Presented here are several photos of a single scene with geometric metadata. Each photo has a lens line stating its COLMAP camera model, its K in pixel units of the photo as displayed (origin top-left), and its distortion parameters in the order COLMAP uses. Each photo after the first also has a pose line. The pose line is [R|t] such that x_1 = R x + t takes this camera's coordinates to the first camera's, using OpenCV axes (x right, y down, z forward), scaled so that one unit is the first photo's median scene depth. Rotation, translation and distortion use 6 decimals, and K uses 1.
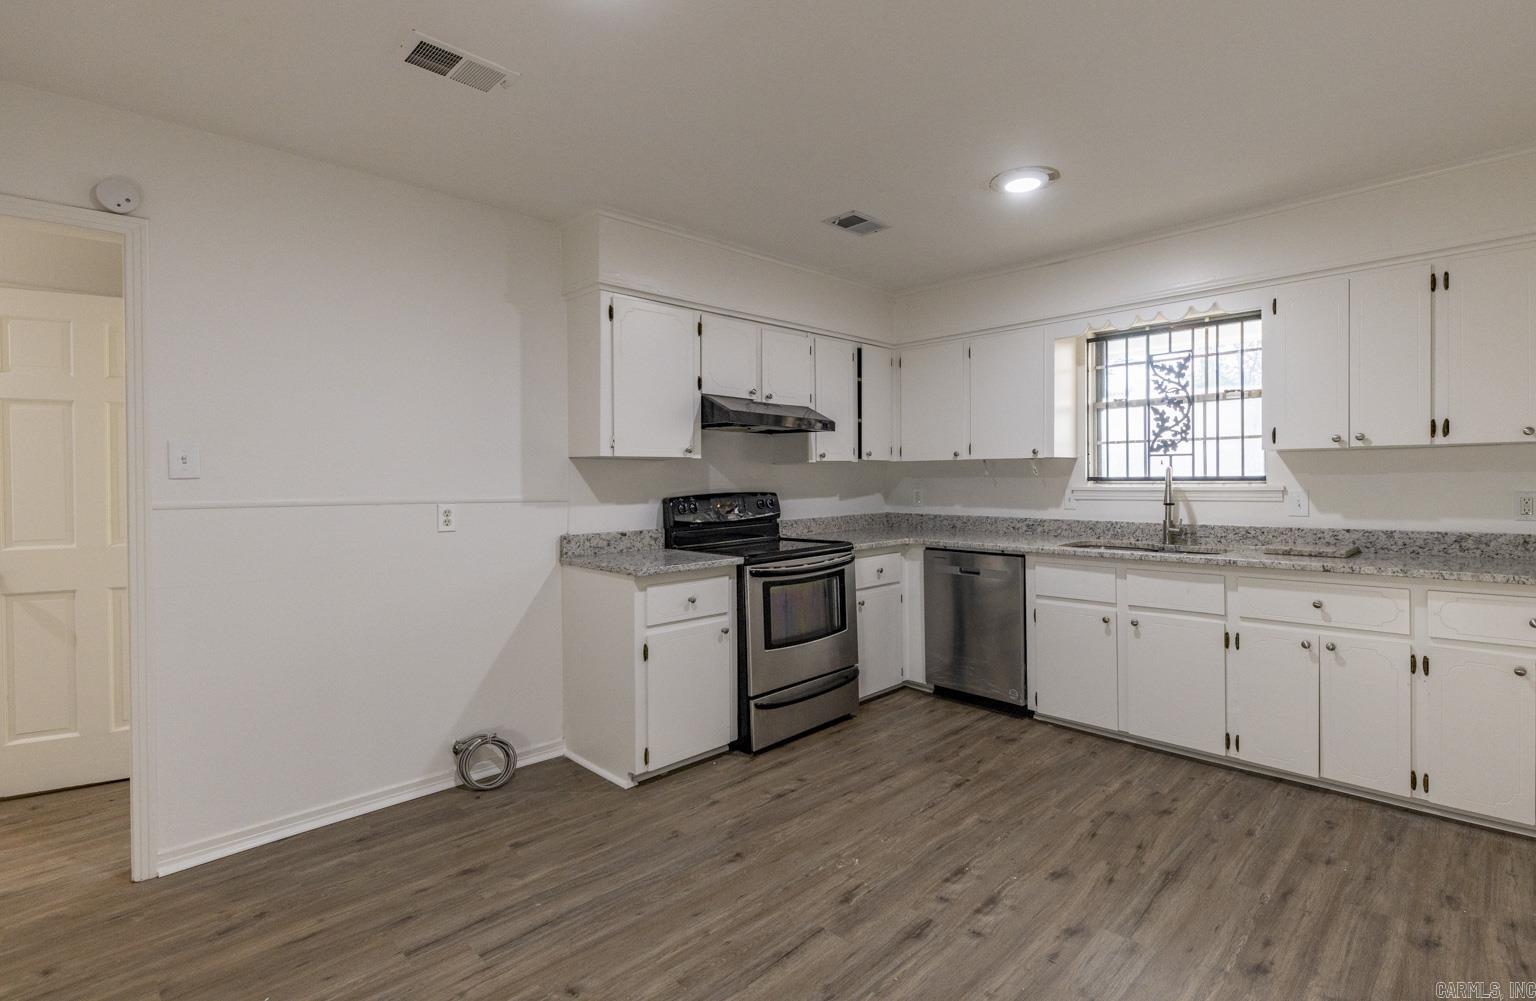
lens RADIAL K [[706.3, 0, 770.4], [0, 706.3, 488.3], [0, 0, 1]] dist [0.001978, -0.003047]
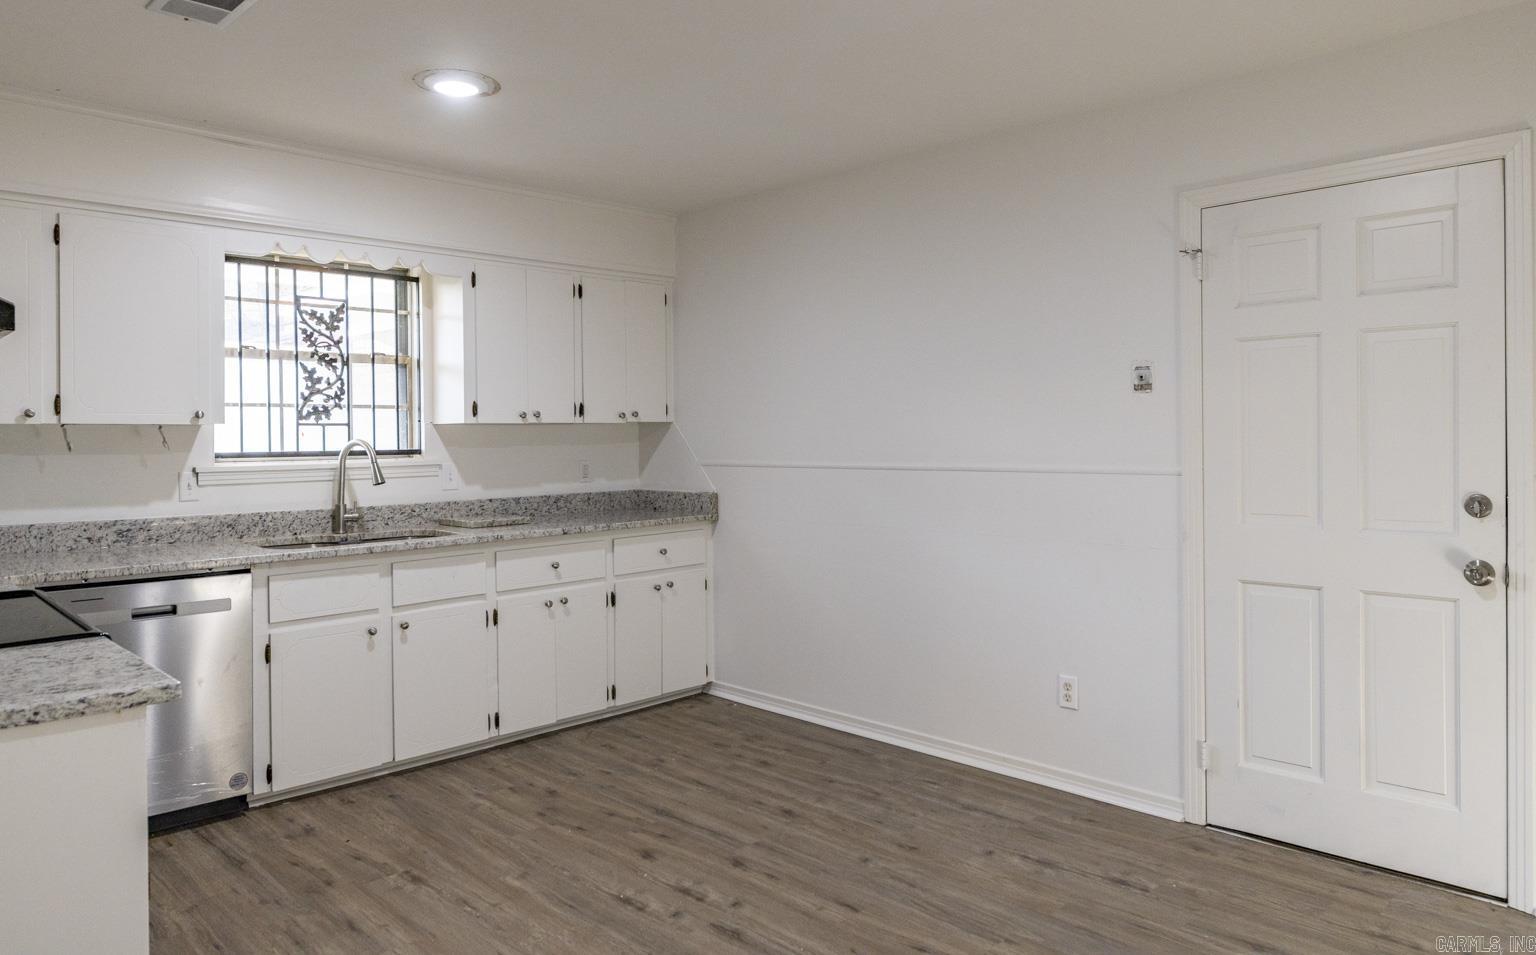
lens RADIAL K [[998.3, 0, 769.5], [0, 998.3, 464.5], [0, 0, 1]] dist [0.010319, 0.003288]
pose [[0.003416, -0.018390, 0.999825, -0.686420], [0.026373, 0.999485, 0.018293, -0.010499], [-0.999646, 0.026305, 0.003899, 0.575272]]
